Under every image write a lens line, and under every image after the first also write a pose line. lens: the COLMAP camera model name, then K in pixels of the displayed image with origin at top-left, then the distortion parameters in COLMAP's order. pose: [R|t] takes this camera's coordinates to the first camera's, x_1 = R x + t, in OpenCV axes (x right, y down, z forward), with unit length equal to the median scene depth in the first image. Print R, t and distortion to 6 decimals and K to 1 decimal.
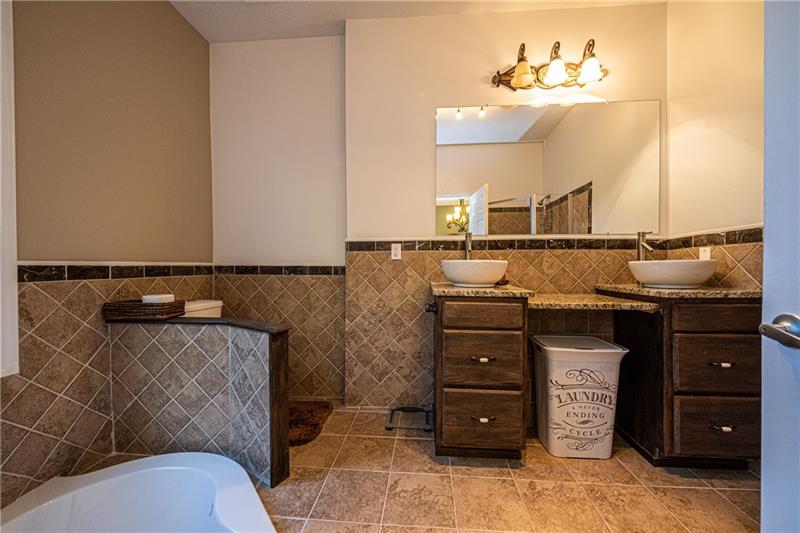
lens RADIAL K [[309.6, 0, 403.3], [0, 309.6, 268.6], [0, 0, 1]] dist [-0.001017, -0.000043]
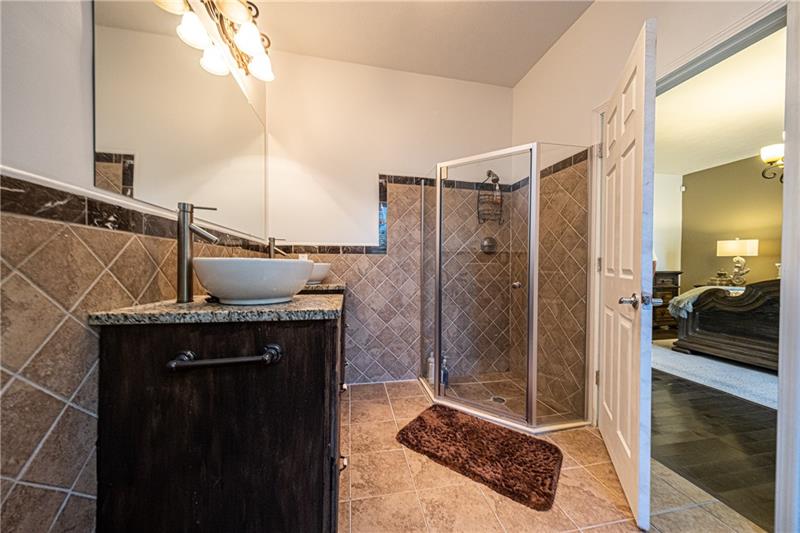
lens RADIAL K [[276.5, 0, 403.1], [0, 276.5, 267.1], [0, 0, 1]] dist [0.002536, 0.000067]
pose [[-0.287734, -0.005083, 0.957697, -0.385475], [-0.003879, 0.999984, 0.004142, -0.015327], [-0.957703, -0.002523, -0.287749, 0.884949]]
